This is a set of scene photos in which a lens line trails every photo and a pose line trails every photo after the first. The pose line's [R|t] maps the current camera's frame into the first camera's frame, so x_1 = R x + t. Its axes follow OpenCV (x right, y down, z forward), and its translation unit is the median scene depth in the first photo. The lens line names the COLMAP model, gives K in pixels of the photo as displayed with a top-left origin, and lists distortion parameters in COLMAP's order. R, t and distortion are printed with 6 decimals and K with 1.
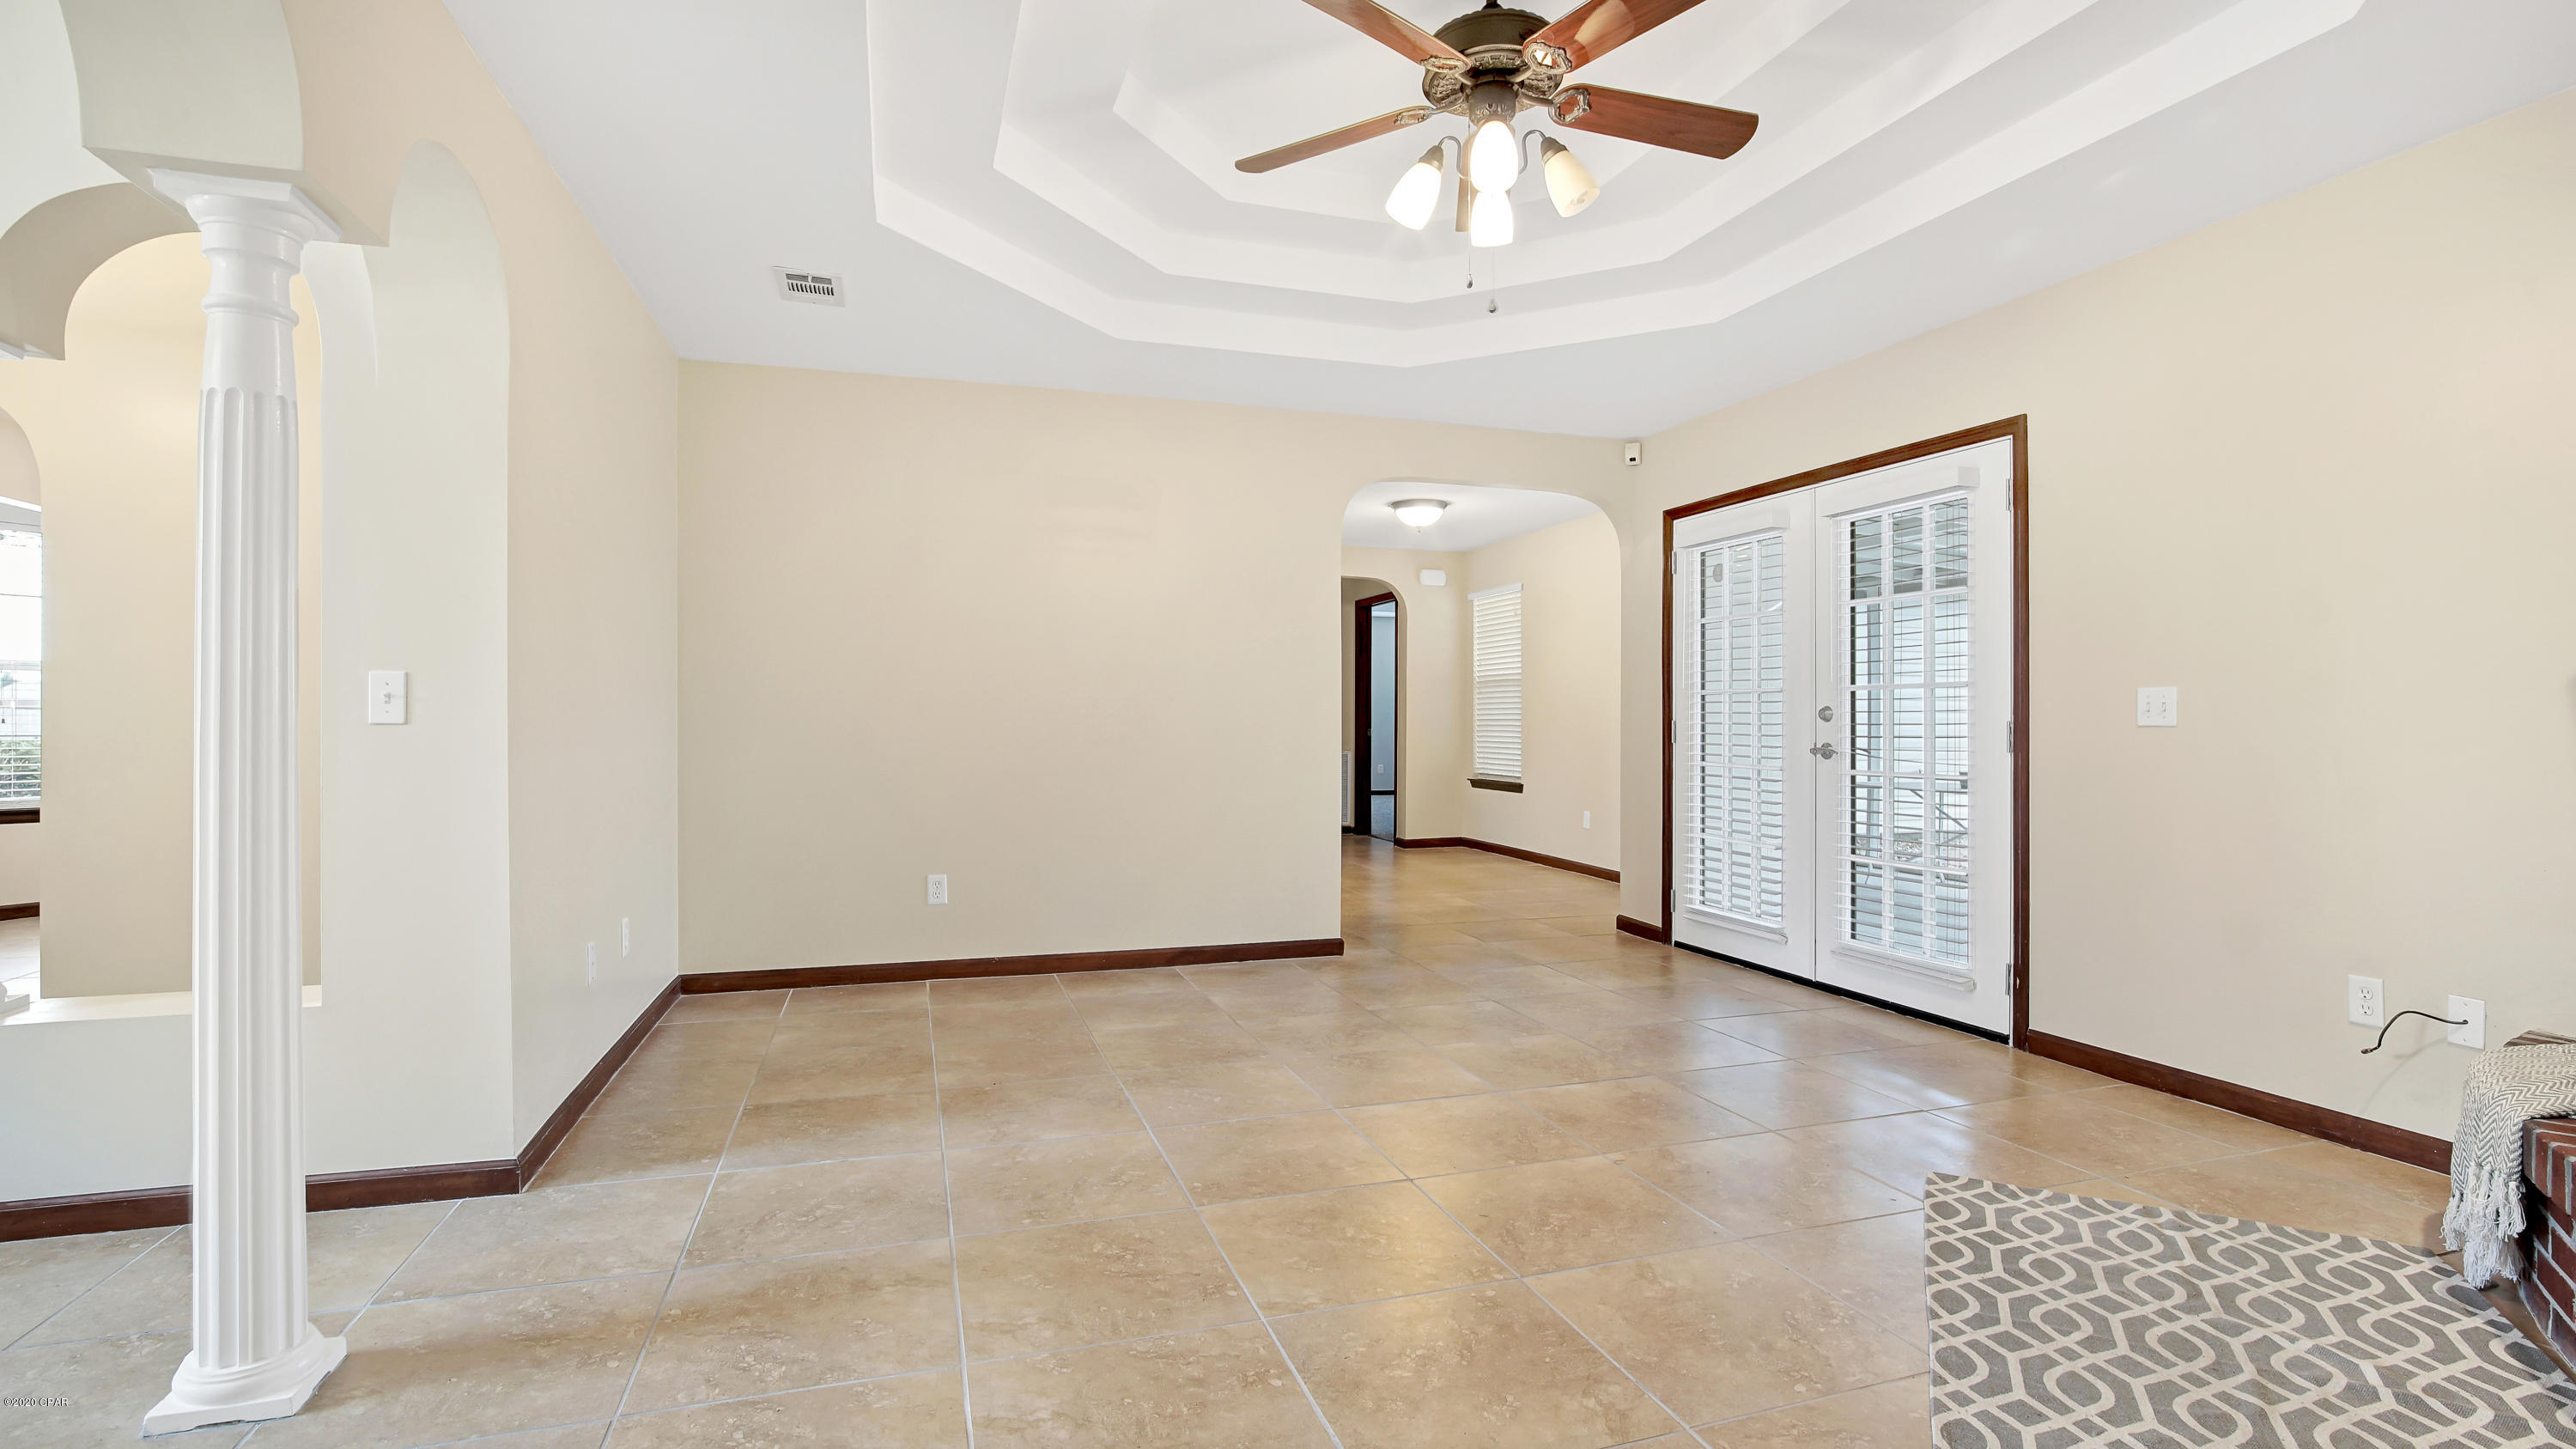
lens RADIAL K [[1183.2, 0, 1286.1], [0, 1183.2, 719.3], [0, 0, 1]] dist [-0.028858, 0.007683]
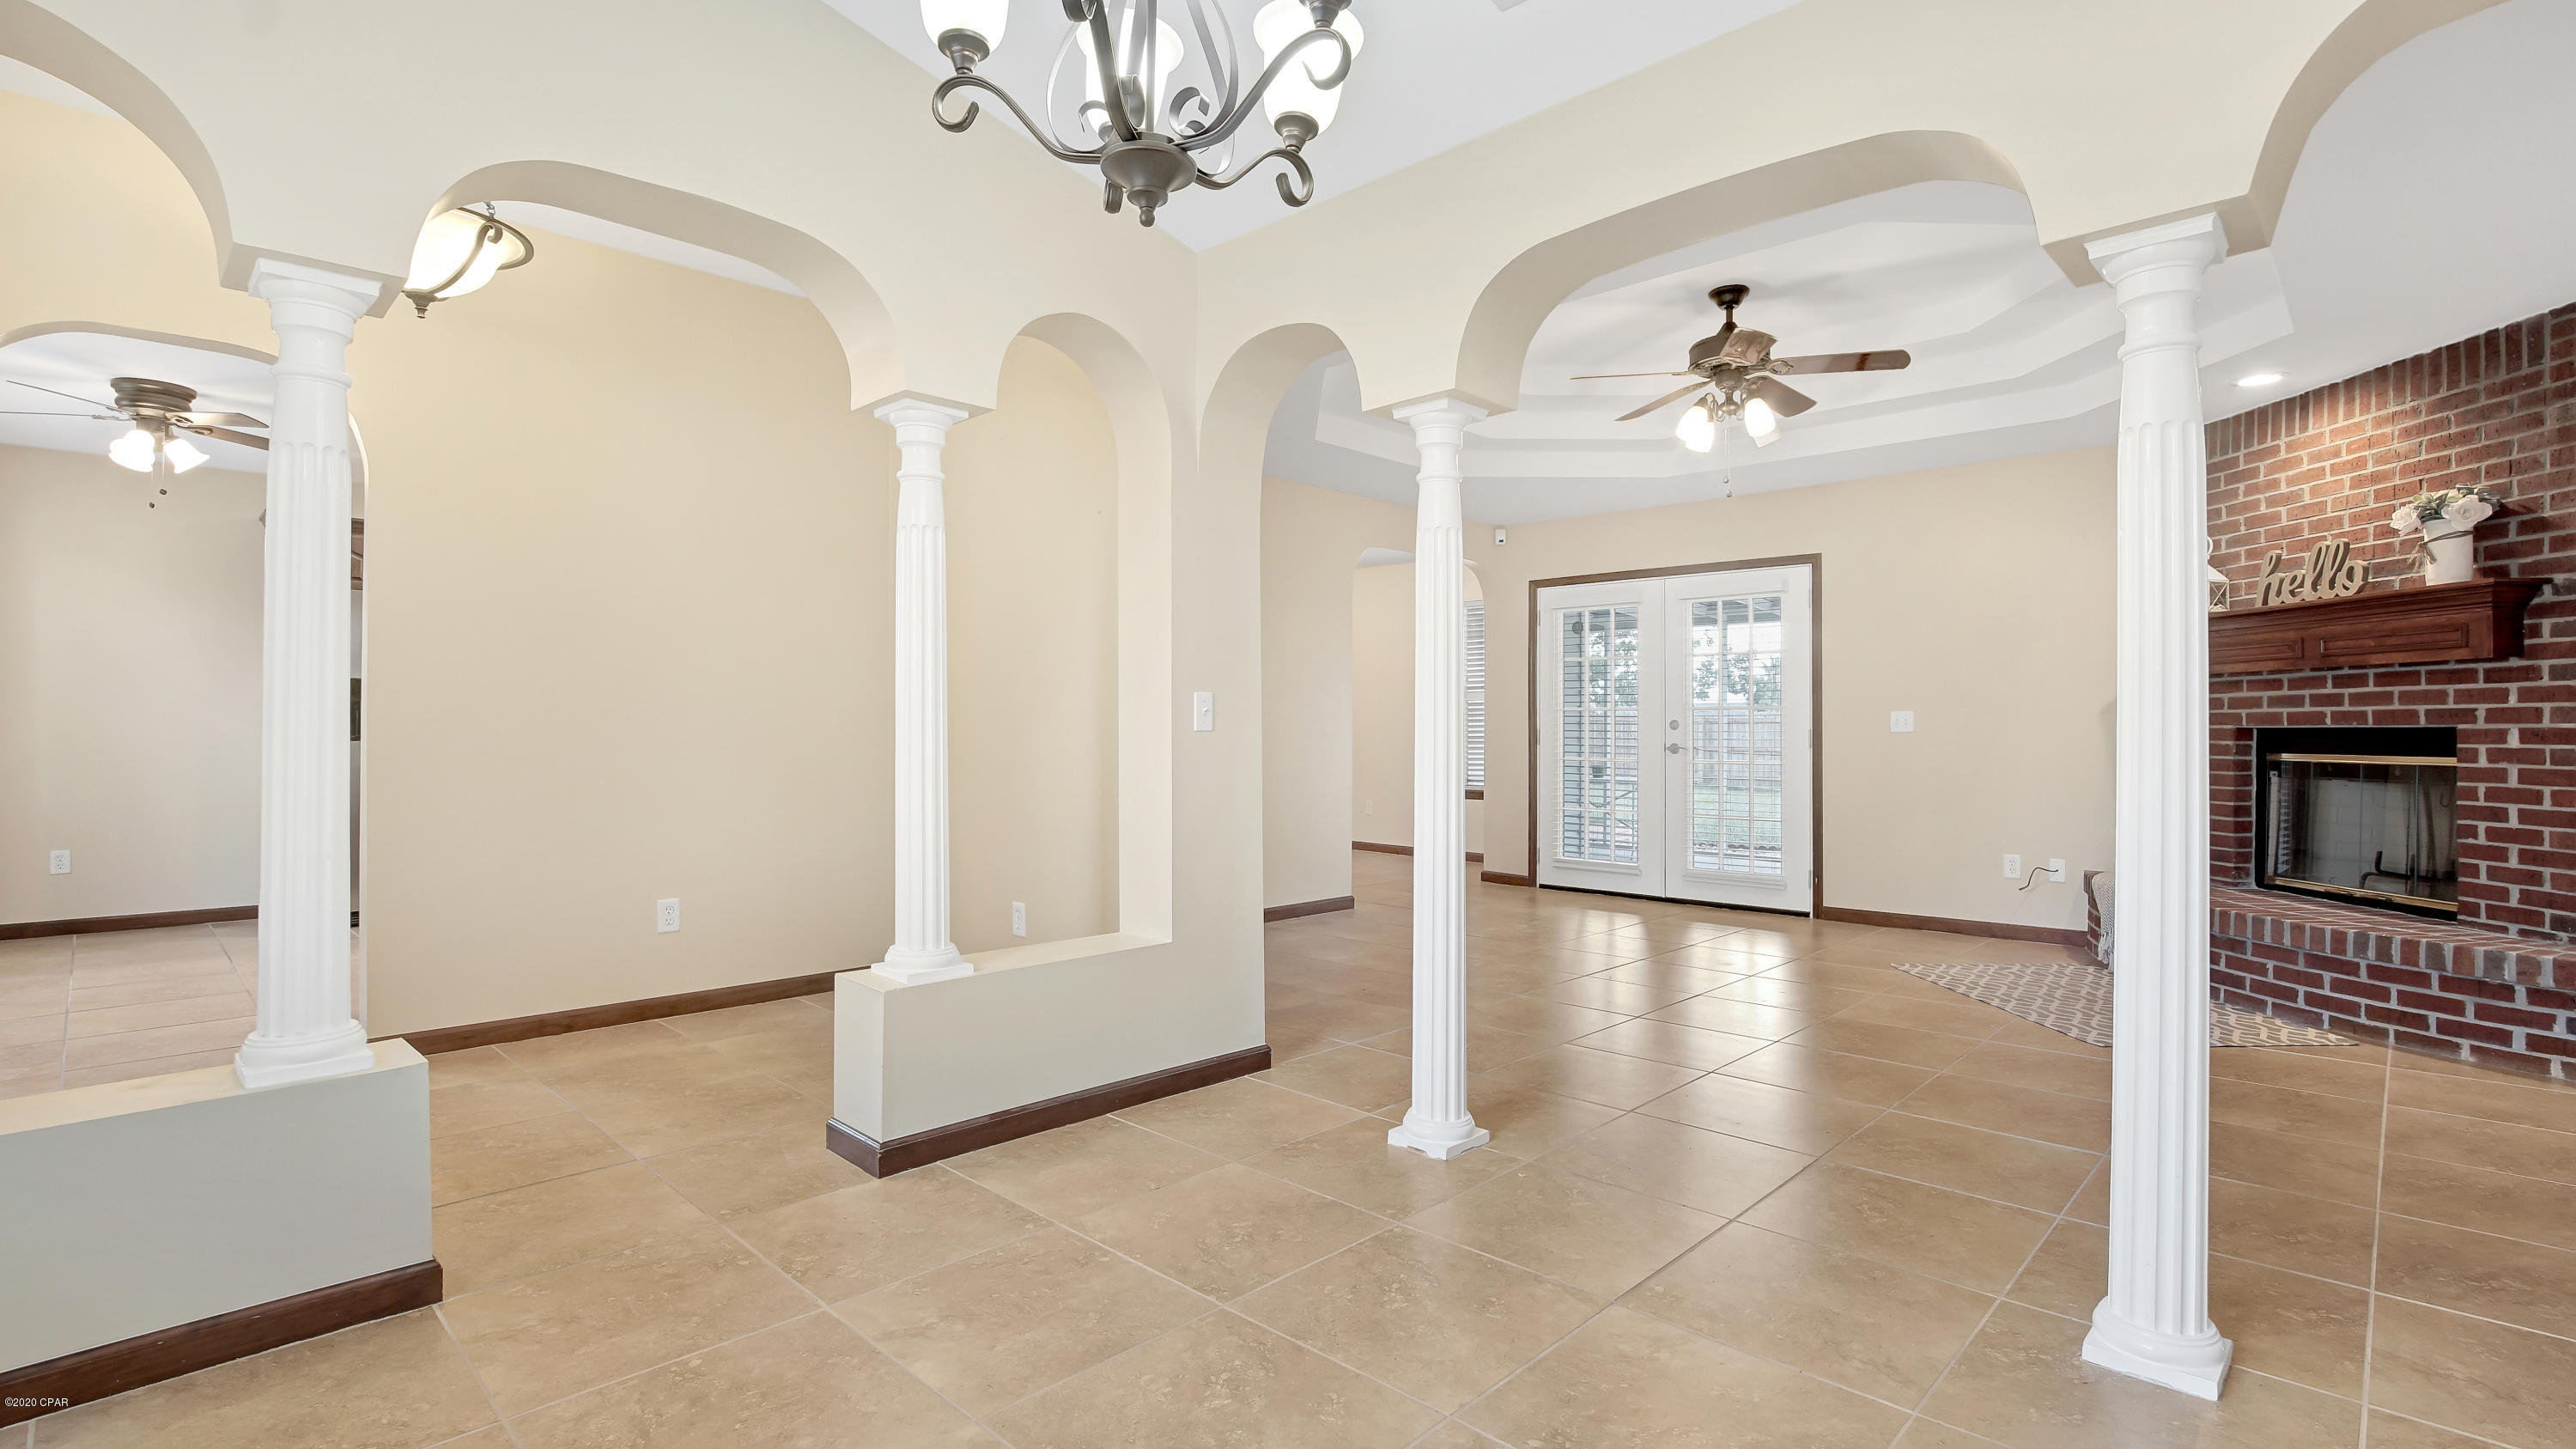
lens RADIAL K [[1183.2, 0, 1286.1], [0, 1183.2, 719.3], [0, 0, 1]] dist [-0.028858, 0.007683]
pose [[0.885403, 0.004063, 0.464807, -0.823675], [-0.000658, 0.999972, -0.007487, 0.000239], [-0.464825, 0.006323, 0.885380, -0.165325]]
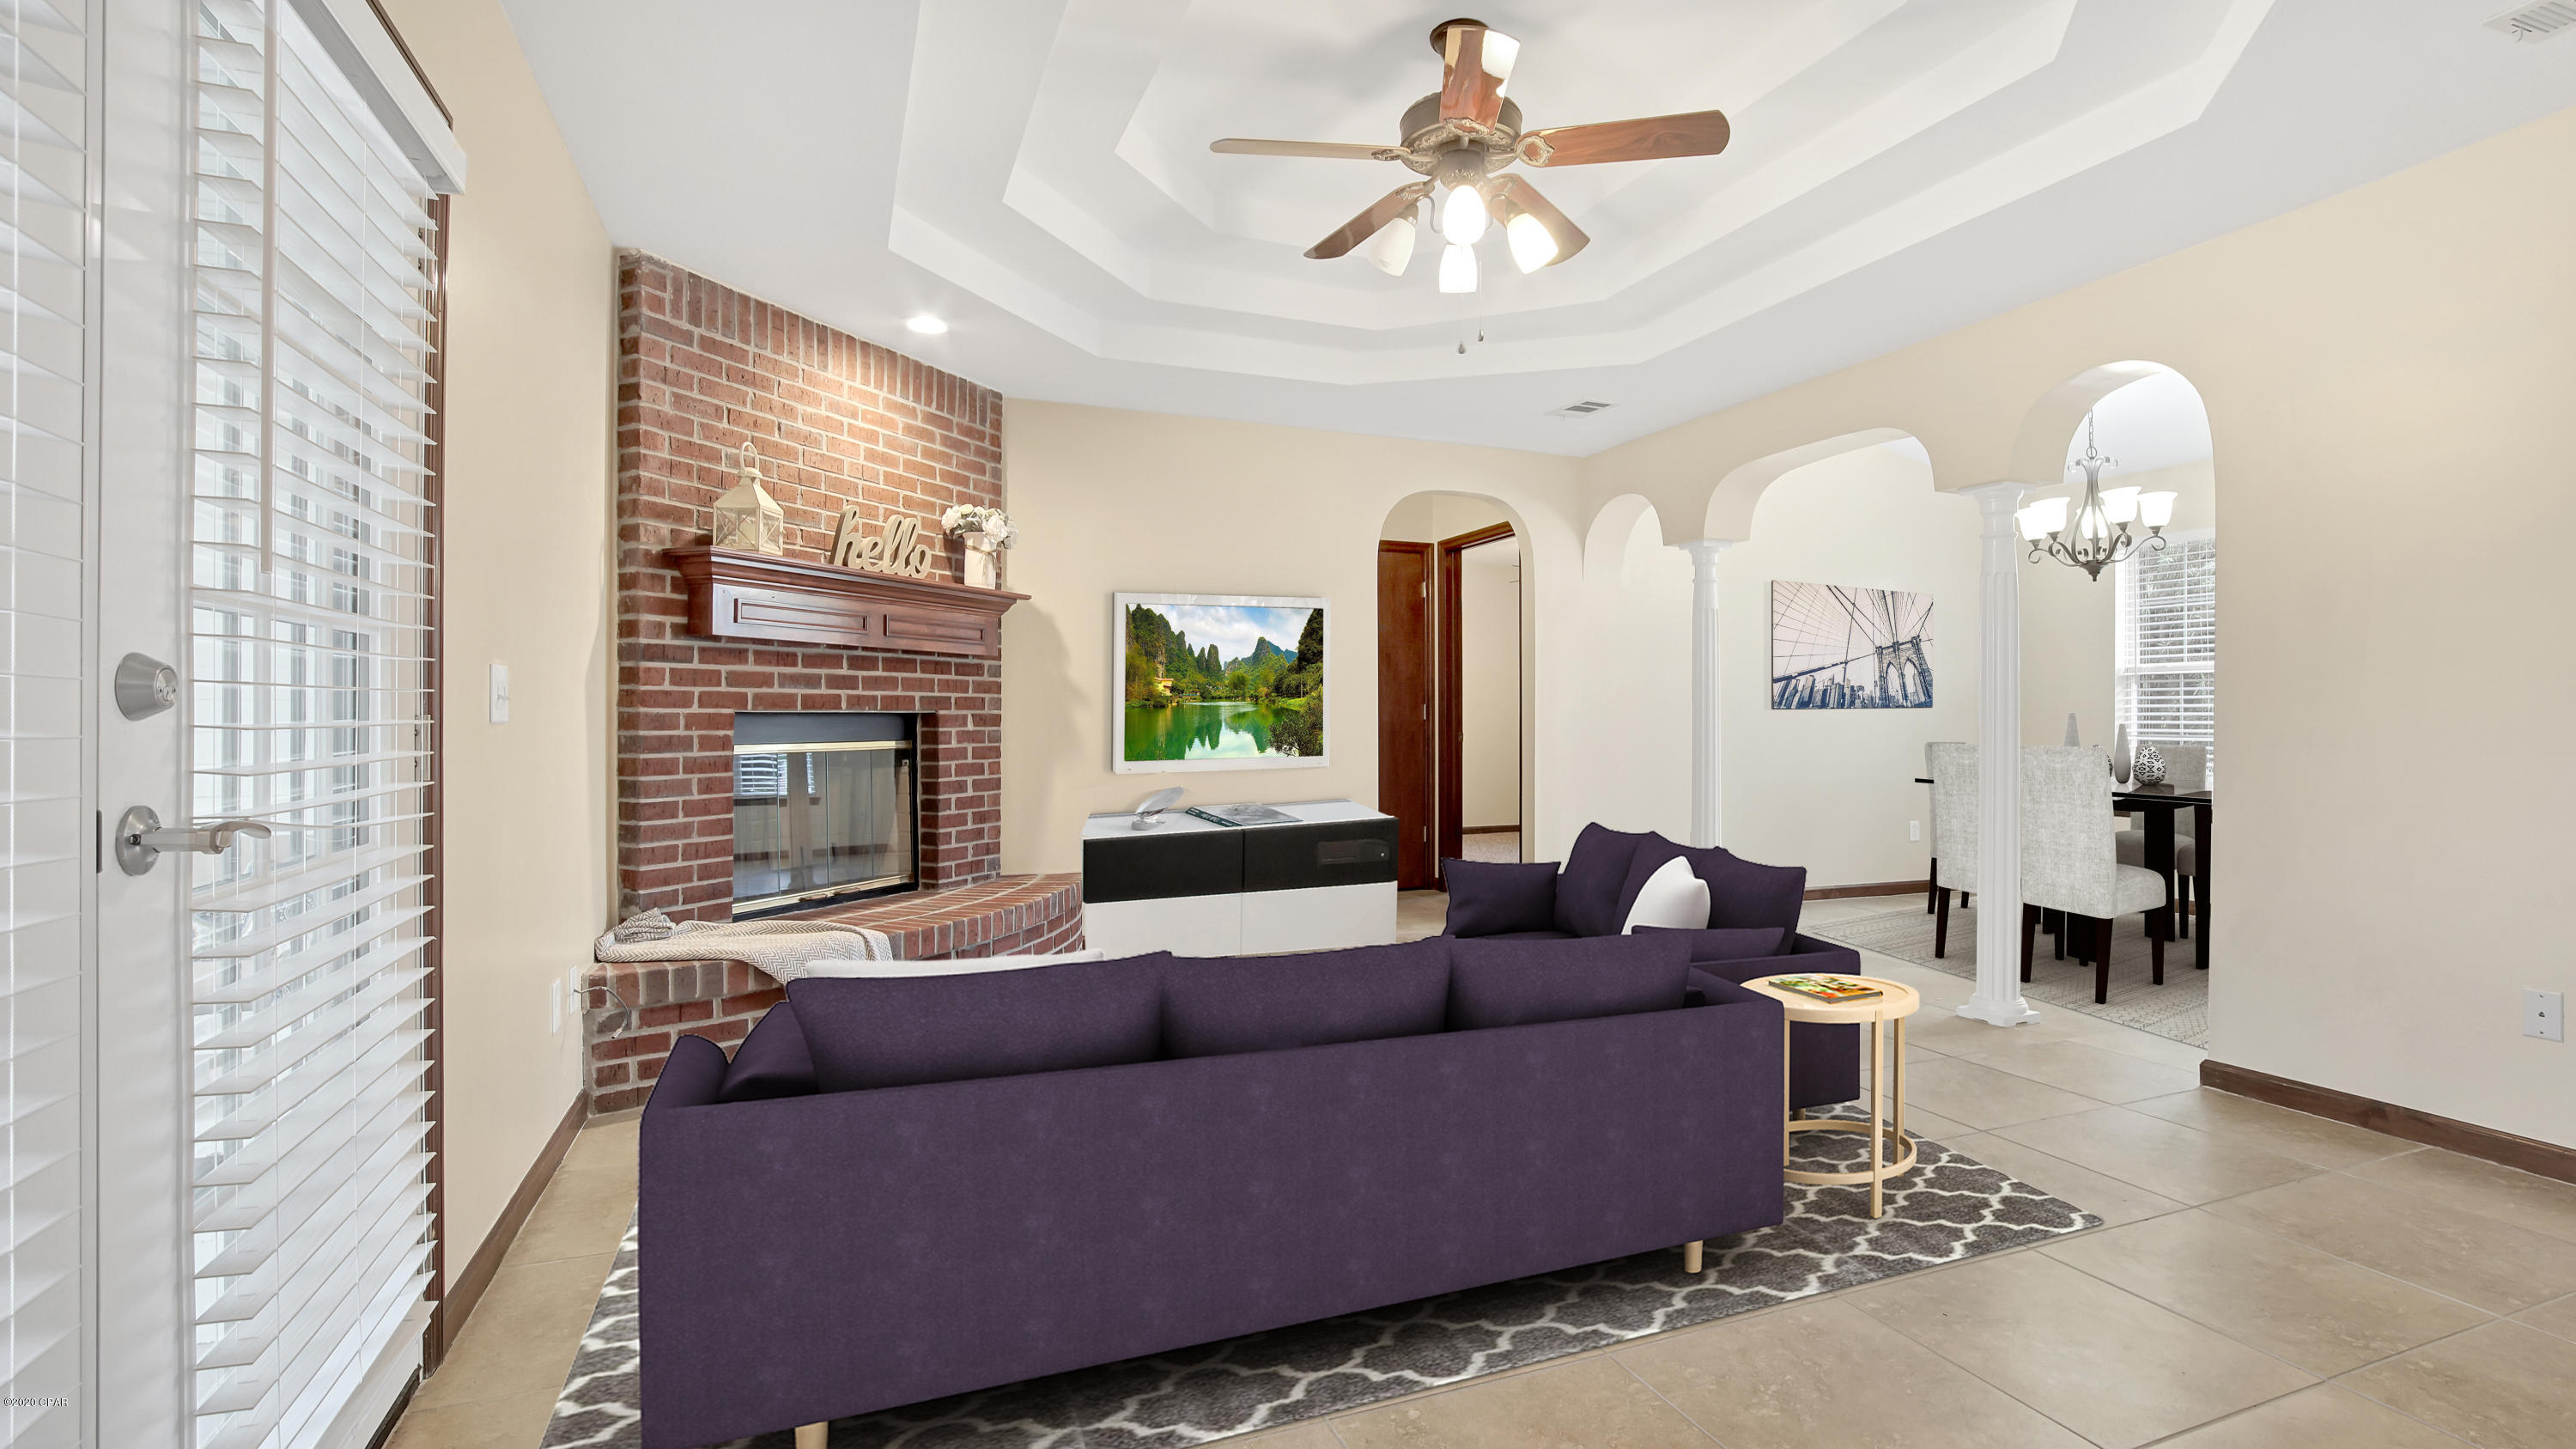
lens RADIAL K [[1183.2, 0, 1286.1], [0, 1183.2, 719.3], [0, 0, 1]] dist [-0.028858, 0.007683]
pose [[-0.998444, -0.003777, -0.055629, 0.267734], [-0.003940, 0.999988, 0.002824, 0.000453], [0.055618, 0.003038, -0.998447, 1.413856]]
